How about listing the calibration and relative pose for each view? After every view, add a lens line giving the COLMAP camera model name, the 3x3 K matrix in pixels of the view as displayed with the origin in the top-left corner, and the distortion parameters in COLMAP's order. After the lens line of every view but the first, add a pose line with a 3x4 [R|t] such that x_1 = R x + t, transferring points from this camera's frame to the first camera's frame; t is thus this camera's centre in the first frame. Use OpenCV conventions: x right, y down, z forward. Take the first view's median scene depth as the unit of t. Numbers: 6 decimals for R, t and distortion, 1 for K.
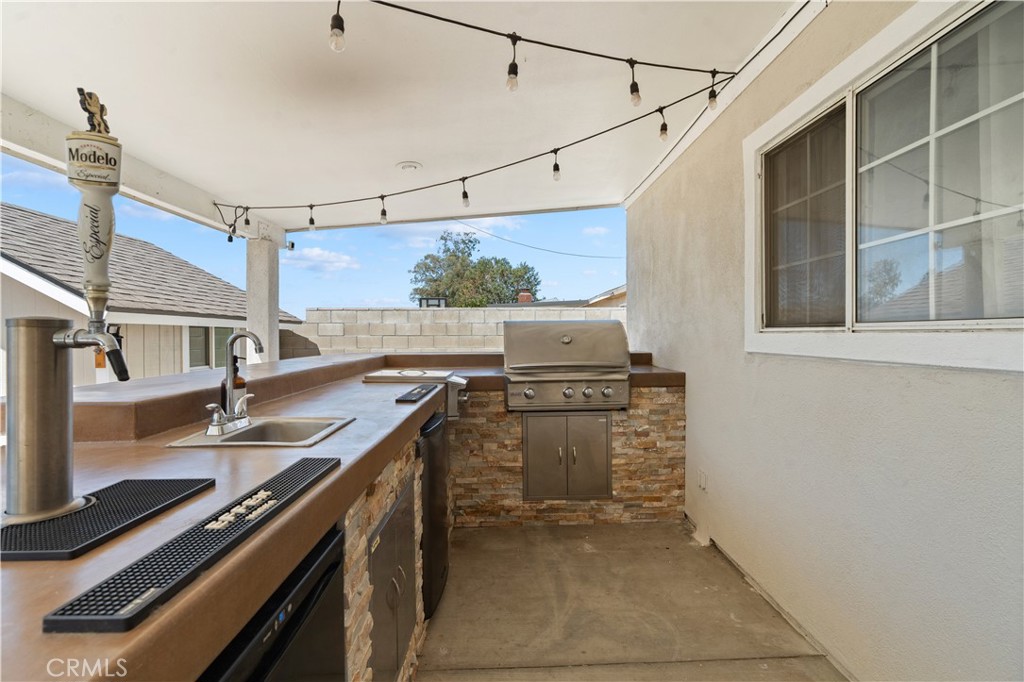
lens RADIAL K [[466.6, 0, 512.0], [0, 466.6, 341.0], [0, 0, 1]] dist [-0.004855, -0.000448]
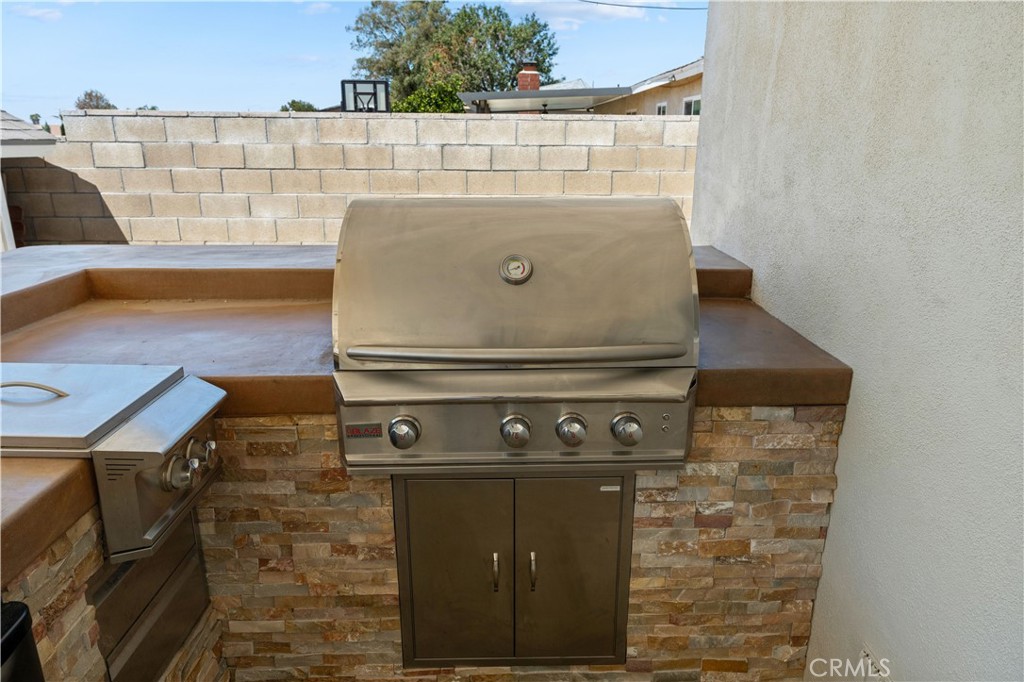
lens RADIAL K [[682.5, 0, 515.0], [0, 682.5, 341.6], [0, 0, 1]] dist [-0.000192, 0.002677]
pose [[0.999953, 0.009584, 0.001399, 0.116623], [-0.009597, 0.960935, 0.276608, -0.092397], [0.001307, -0.276609, 0.960982, 0.512483]]
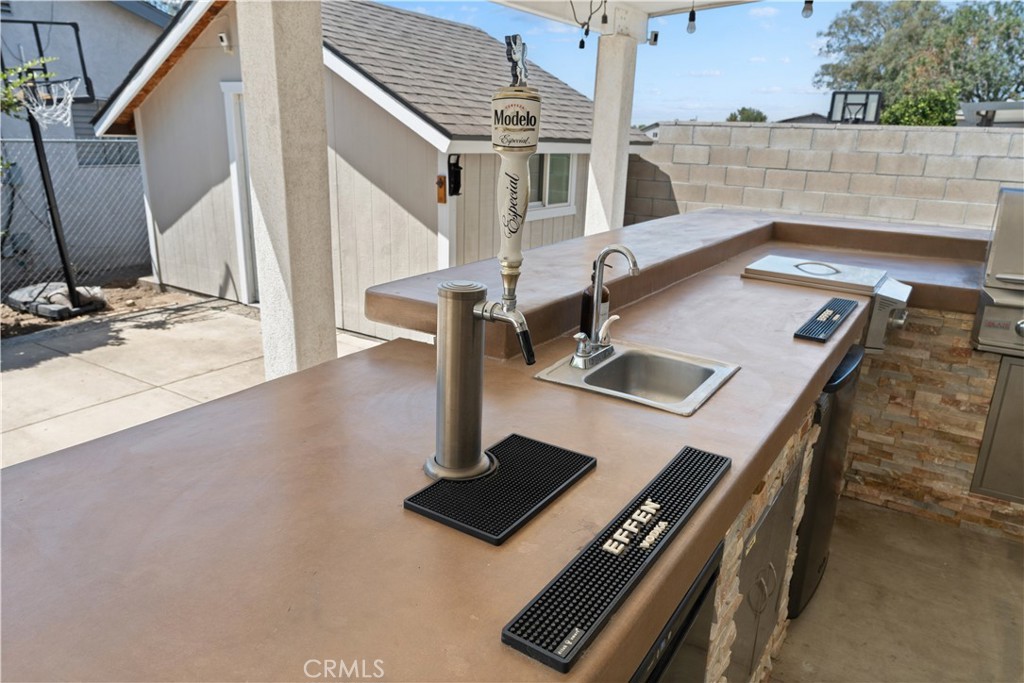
lens RADIAL K [[682.5, 0, 515.0], [0, 682.5, 342.1], [0, 0, 1]] dist [-0.000192, 0.002677]
pose [[0.825006, 0.193756, -0.530871, -0.031714], [-0.042585, 0.958032, 0.283481, -0.079943], [0.563517, -0.211267, 0.798633, -0.025412]]
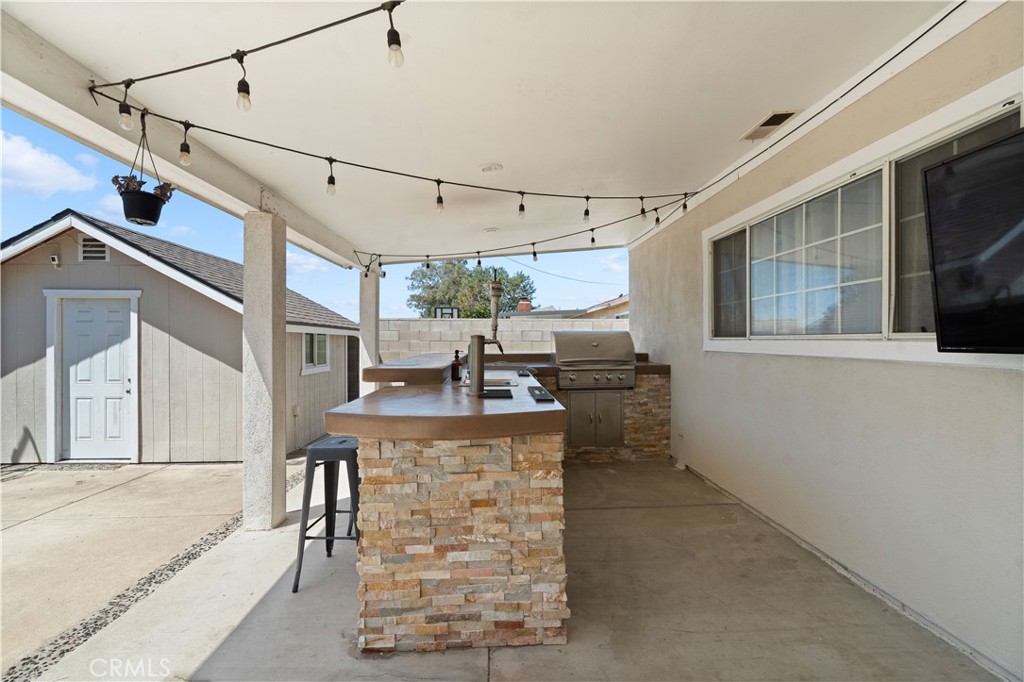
lens RADIAL K [[460.4, 0, 513.2], [0, 460.4, 339.9], [0, 0, 1]] dist [-0.002950, -0.000157]
pose [[0.999768, 0.003296, 0.021278, -0.192136], [-0.002988, 0.999890, -0.014516, 0.007341], [-0.021324, 0.014450, 0.999668, -0.542060]]
